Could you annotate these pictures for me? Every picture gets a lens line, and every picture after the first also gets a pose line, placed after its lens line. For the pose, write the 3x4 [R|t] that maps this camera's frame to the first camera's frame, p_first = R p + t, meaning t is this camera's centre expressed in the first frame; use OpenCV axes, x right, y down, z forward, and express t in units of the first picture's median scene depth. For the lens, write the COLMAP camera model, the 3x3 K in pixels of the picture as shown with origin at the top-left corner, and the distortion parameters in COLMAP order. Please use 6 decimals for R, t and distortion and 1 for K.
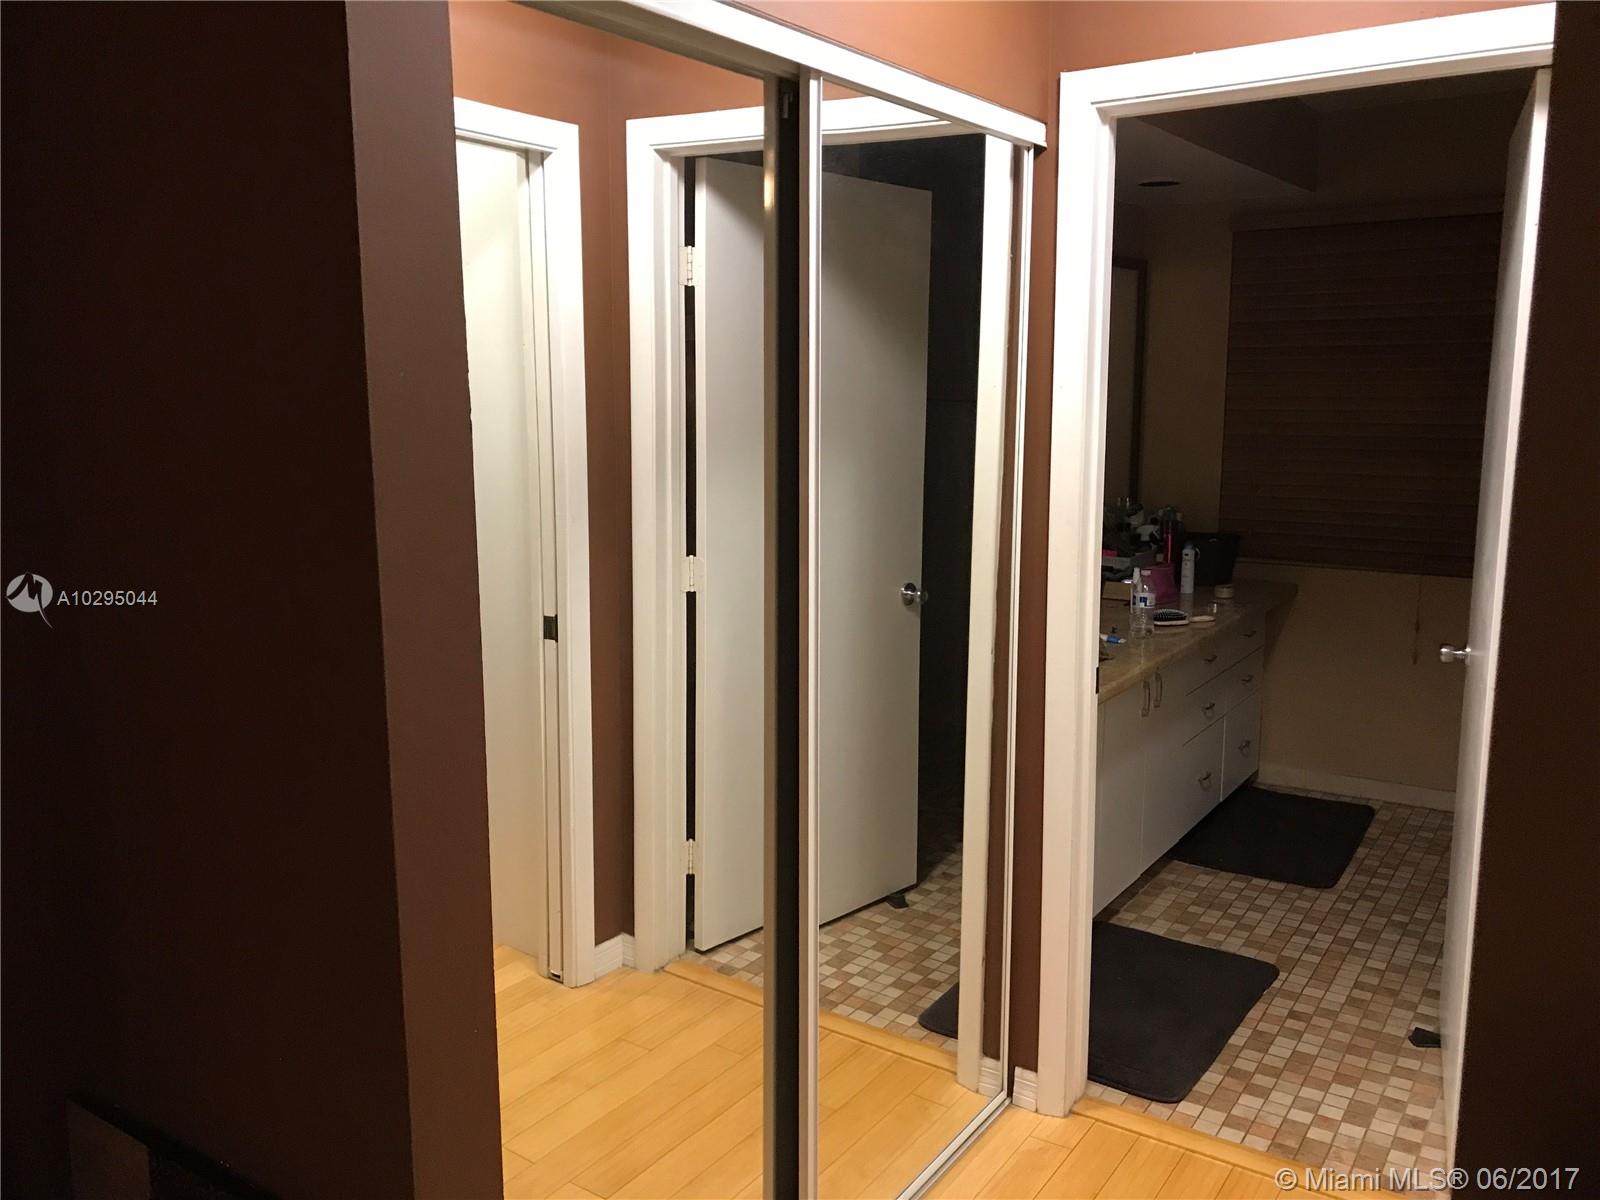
lens RADIAL K [[1323.3, 0, 802.3], [0, 1323.3, 594.7], [0, 0, 1]] dist [0.048744, -0.051198]
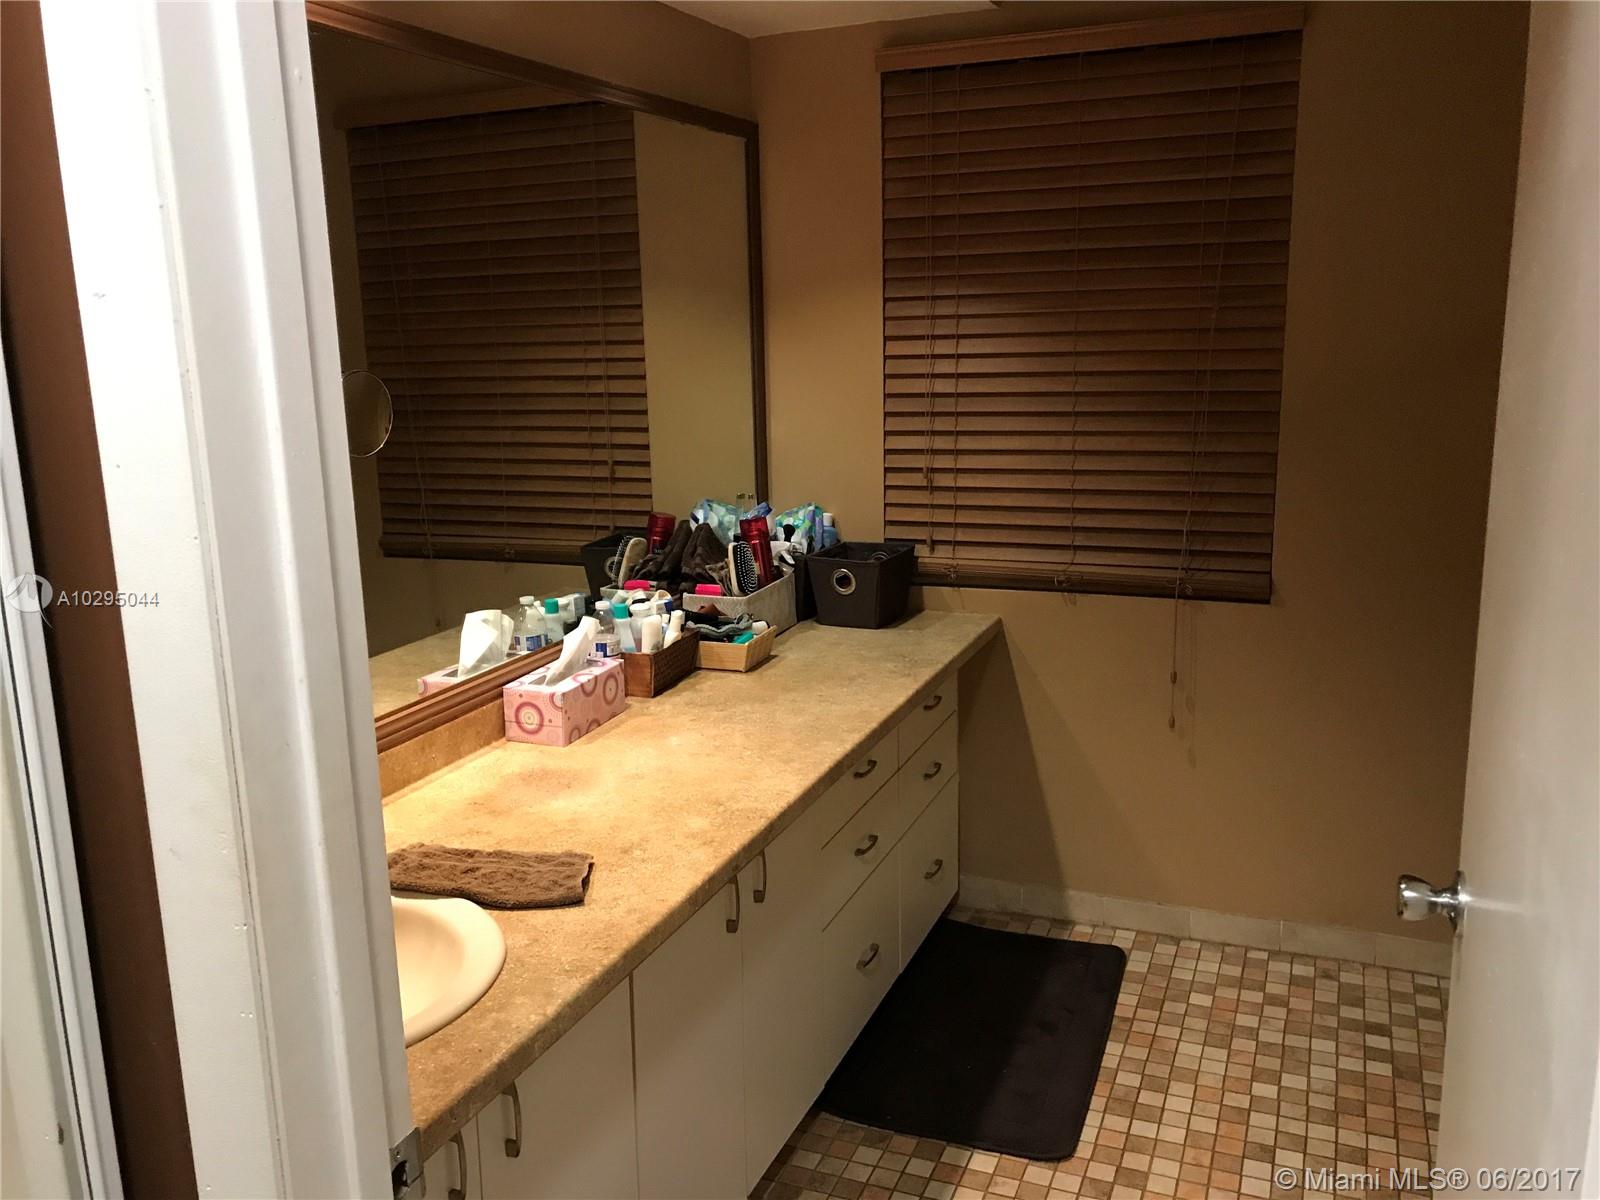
lens RADIAL K [[1323.3, 0, 797.6], [0, 1323.3, 601.1], [0, 0, 1]] dist [0.048744, -0.051198]
pose [[0.981423, -0.062017, 0.181559, 0.174426], [0.053241, 0.997184, 0.052823, -0.063291], [-0.184323, -0.042176, 0.981960, 0.423270]]
